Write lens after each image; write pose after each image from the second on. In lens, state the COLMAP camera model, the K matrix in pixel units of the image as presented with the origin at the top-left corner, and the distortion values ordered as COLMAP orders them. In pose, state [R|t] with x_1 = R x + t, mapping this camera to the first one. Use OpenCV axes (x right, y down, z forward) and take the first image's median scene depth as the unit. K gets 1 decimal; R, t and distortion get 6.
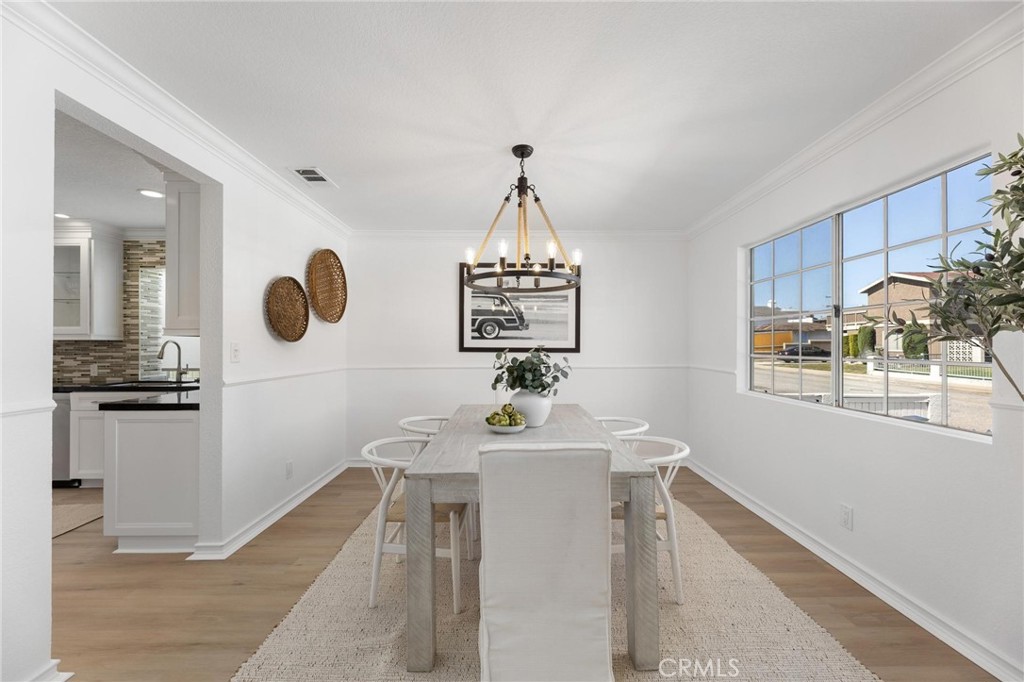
lens RADIAL K [[423.0, 0, 512.6], [0, 423.0, 343.0], [0, 0, 1]] dist [0.000184, 0.000002]
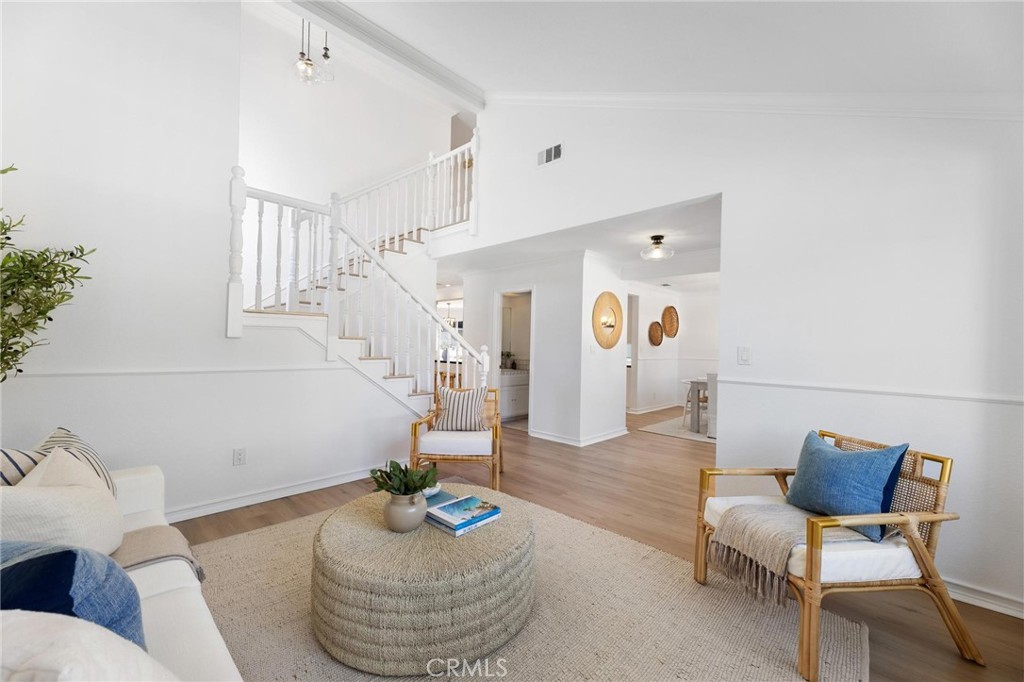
lens RADIAL K [[423.0, 0, 512.6], [0, 423.0, 342.9], [0, 0, 1]] dist [0.000184, 0.000002]
pose [[0.709171, 0.015515, -0.704866, 0.792776], [-0.020274, 0.999793, 0.001609, 0.005538], [0.704745, 0.013149, 0.709339, -1.693287]]
